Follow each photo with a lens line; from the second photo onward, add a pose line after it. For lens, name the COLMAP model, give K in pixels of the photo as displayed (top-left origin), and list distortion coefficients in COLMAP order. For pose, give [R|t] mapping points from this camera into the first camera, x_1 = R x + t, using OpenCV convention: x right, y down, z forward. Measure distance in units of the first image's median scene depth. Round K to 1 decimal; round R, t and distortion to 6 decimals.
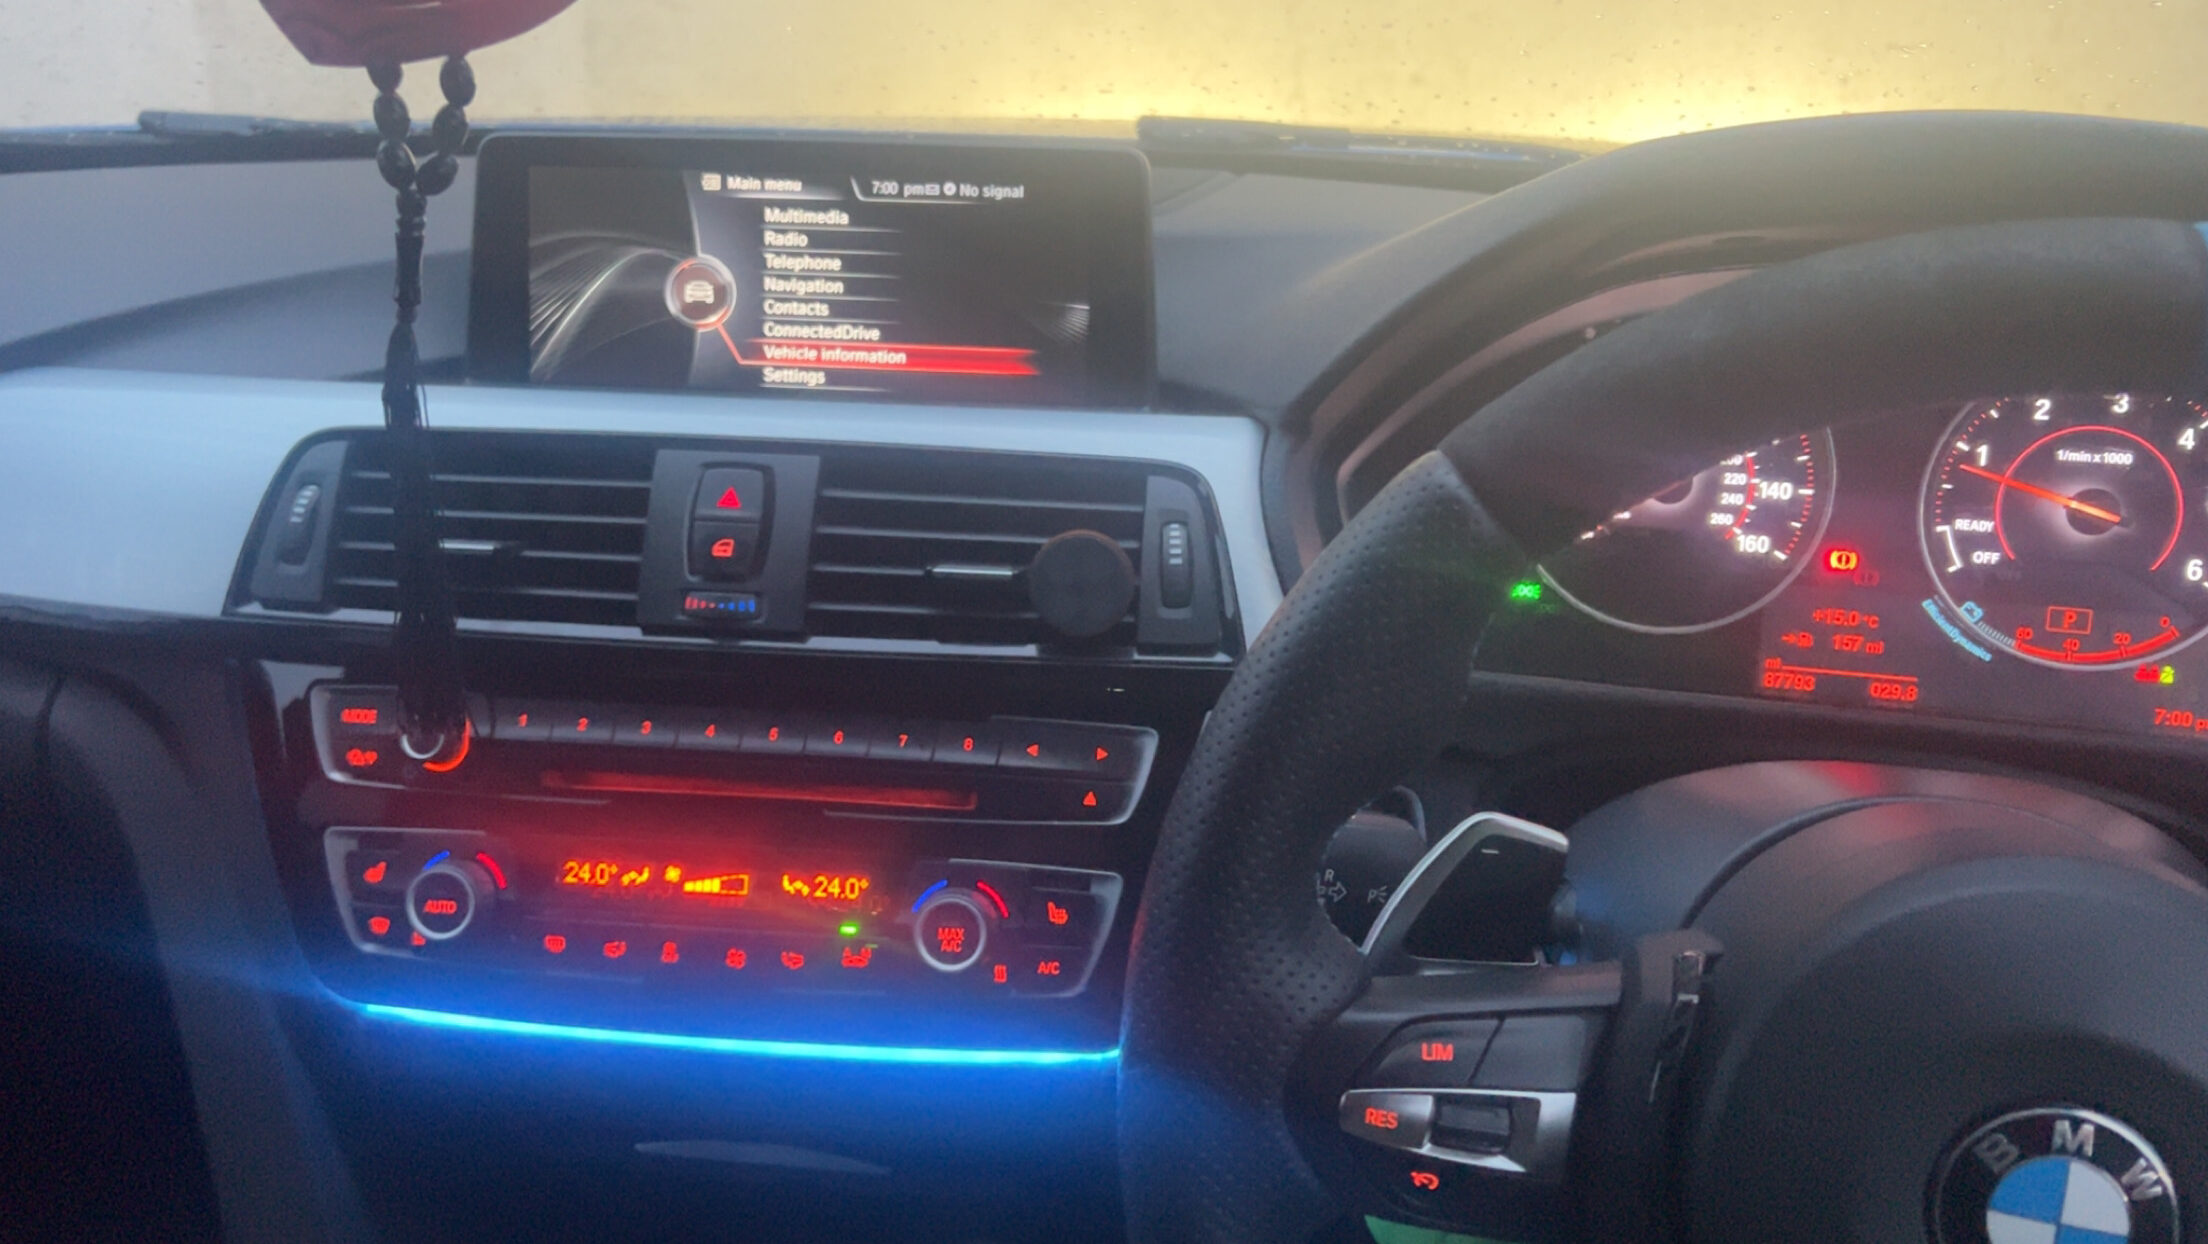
lens RADIAL K [[1787.7, 0, 1104.0], [0, 1787.7, 622.0], [0, 0, 1]] dist [0.009108, -0.034685]
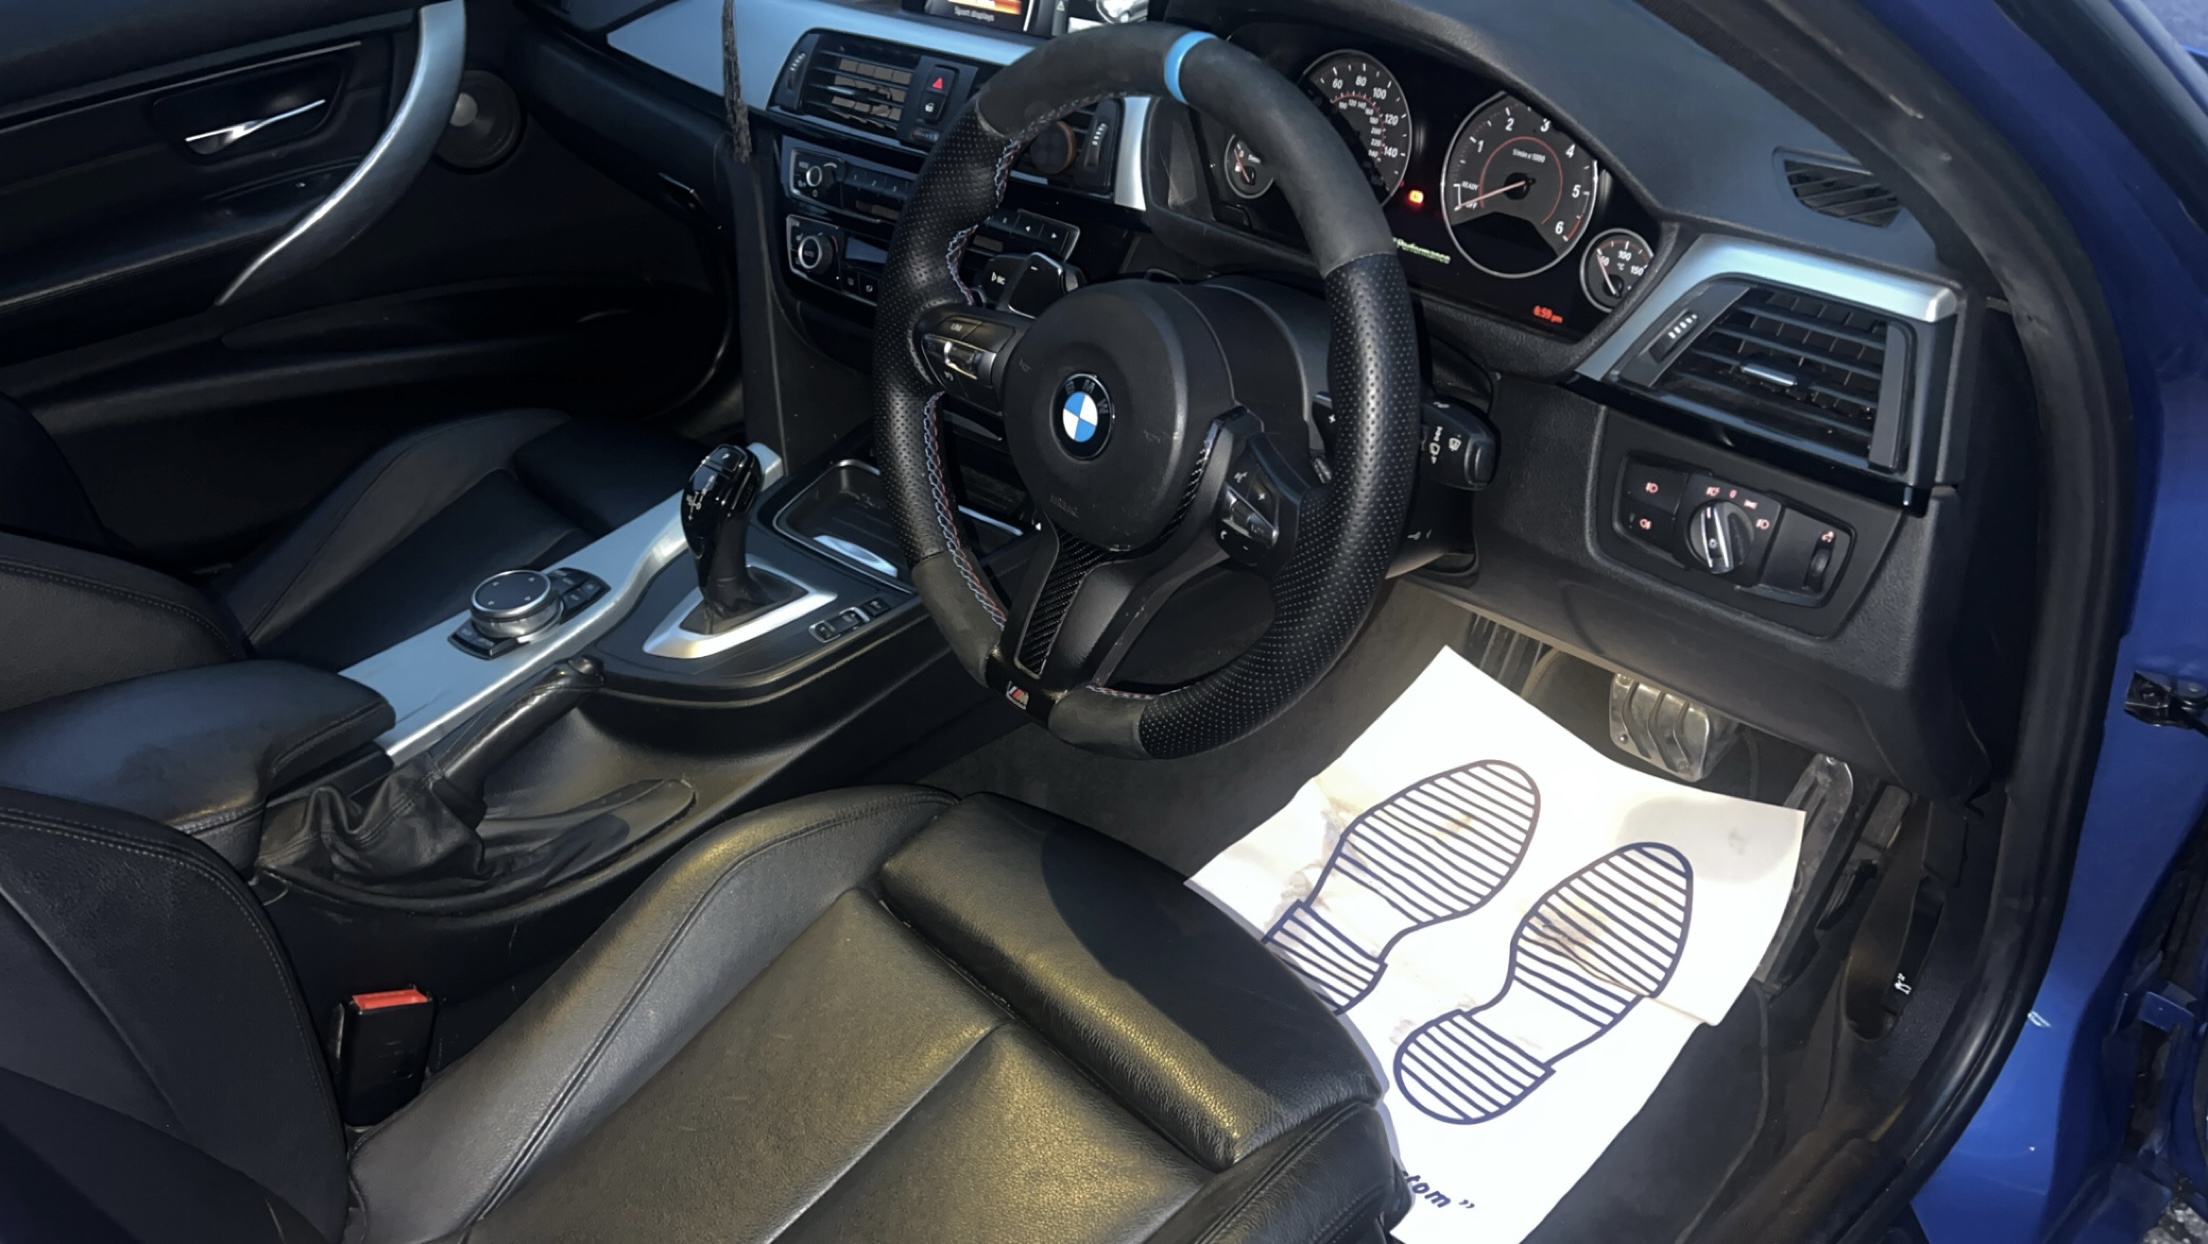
lens RADIAL K [[1561.2, 0, 1104.0], [0, 1561.2, 622.0], [0, 0, 1]] dist [-0.001098, -0.002022]
pose [[0.845432, 0.282632, -0.453171, 1.016275], [-0.160260, 0.943650, 0.289553, -0.035238], [0.509472, -0.172172, 0.843087, -0.603691]]
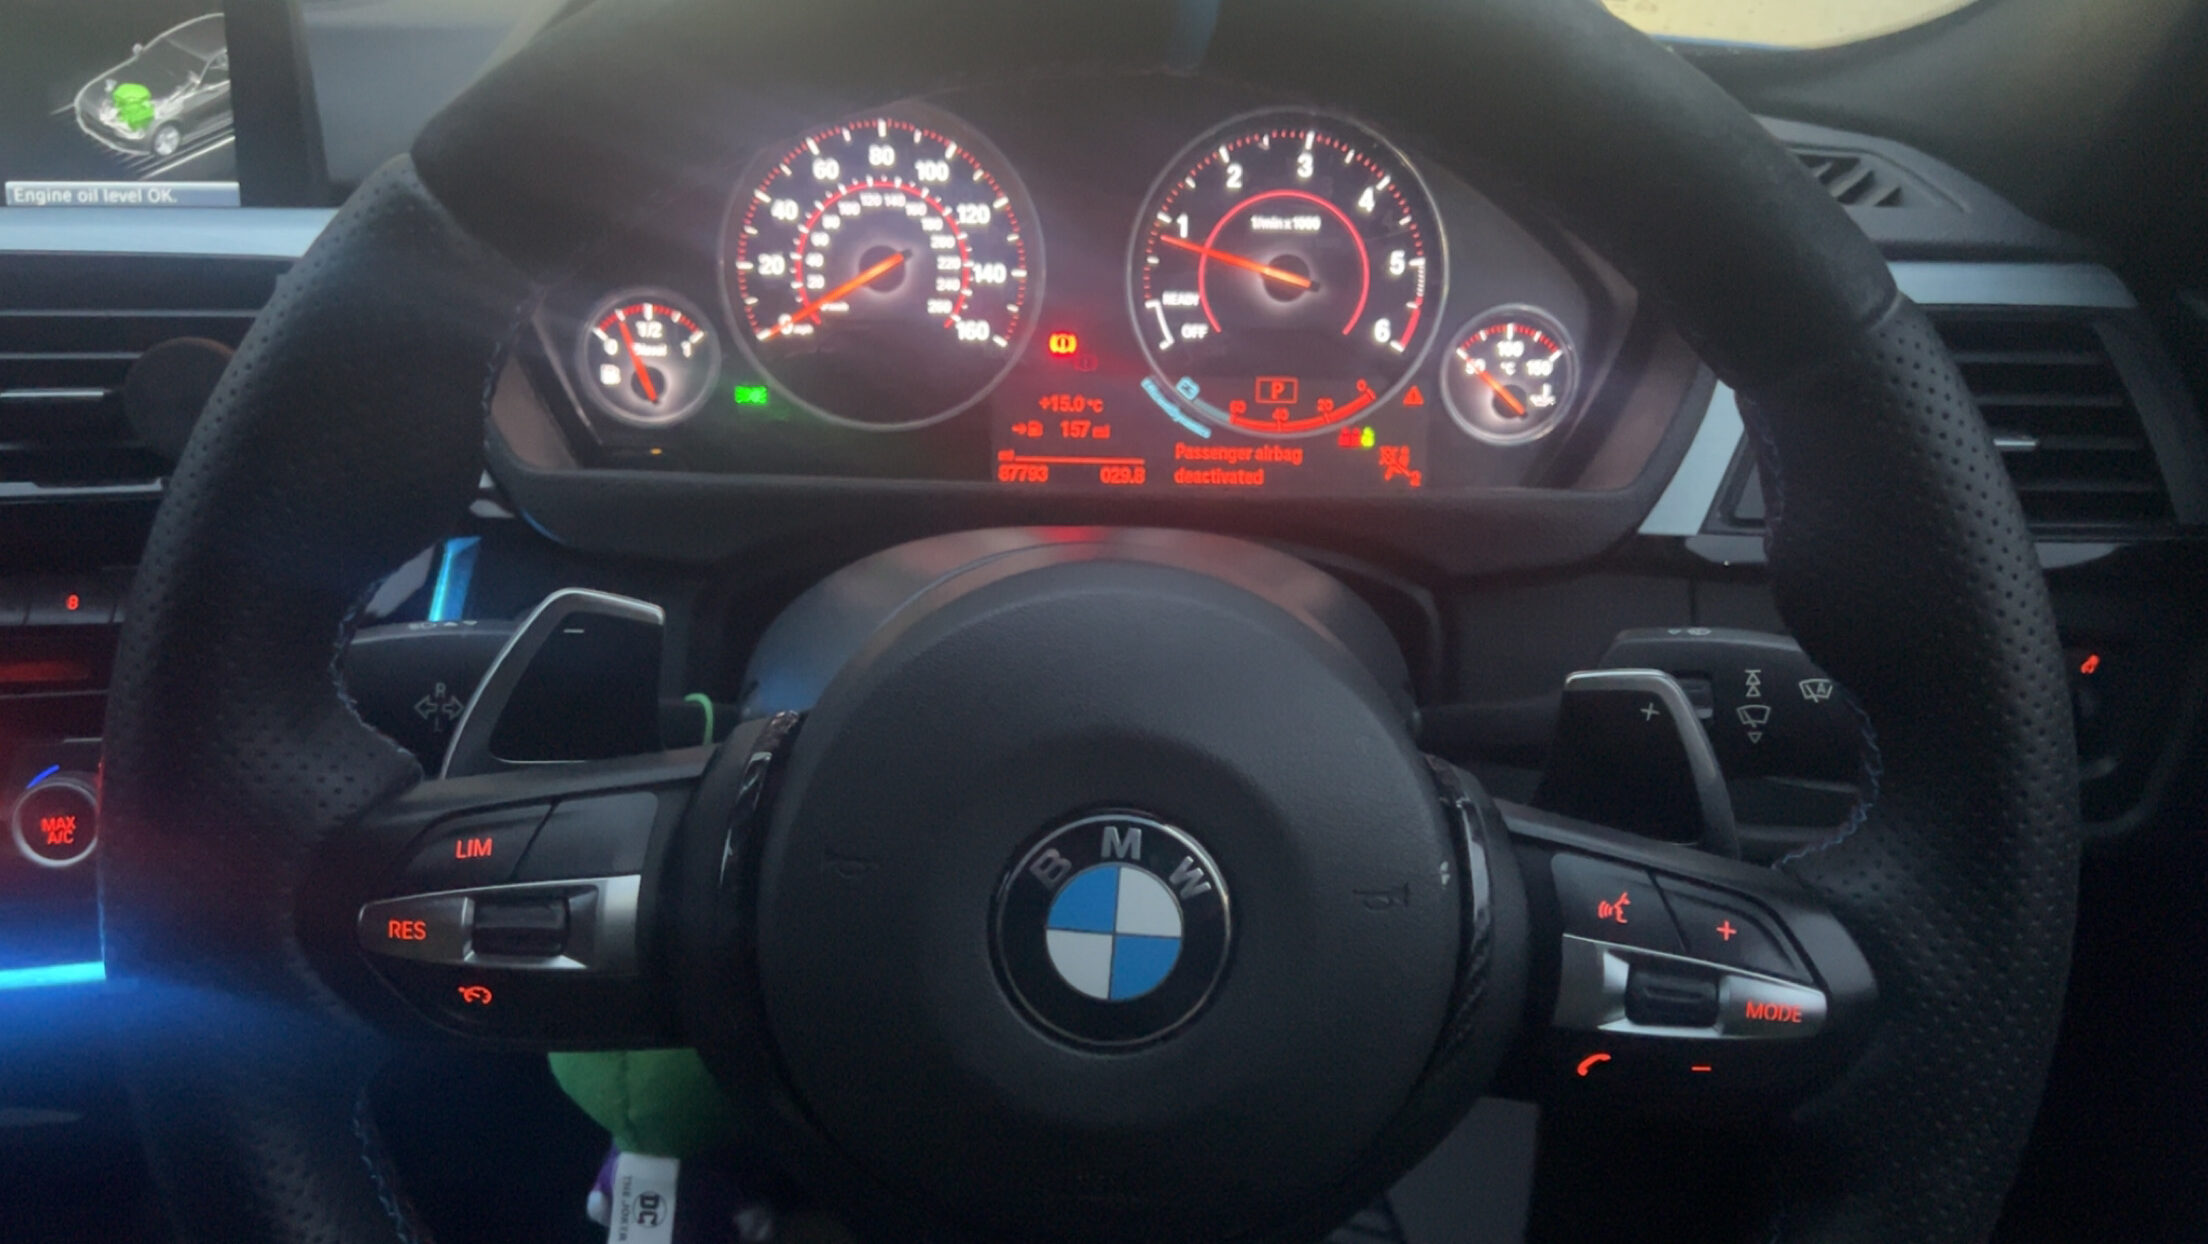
lens RADIAL K [[1795.4, 0, 1132.0], [0, 1795.4, 635.4], [0, 0, 1]] dist [0.087400, -0.217251]
pose [[0.958663, -0.084827, 0.271606, 0.173962], [0.071889, 0.995768, 0.057254, 0.072323], [-0.275313, -0.035362, 0.960704, 0.042719]]
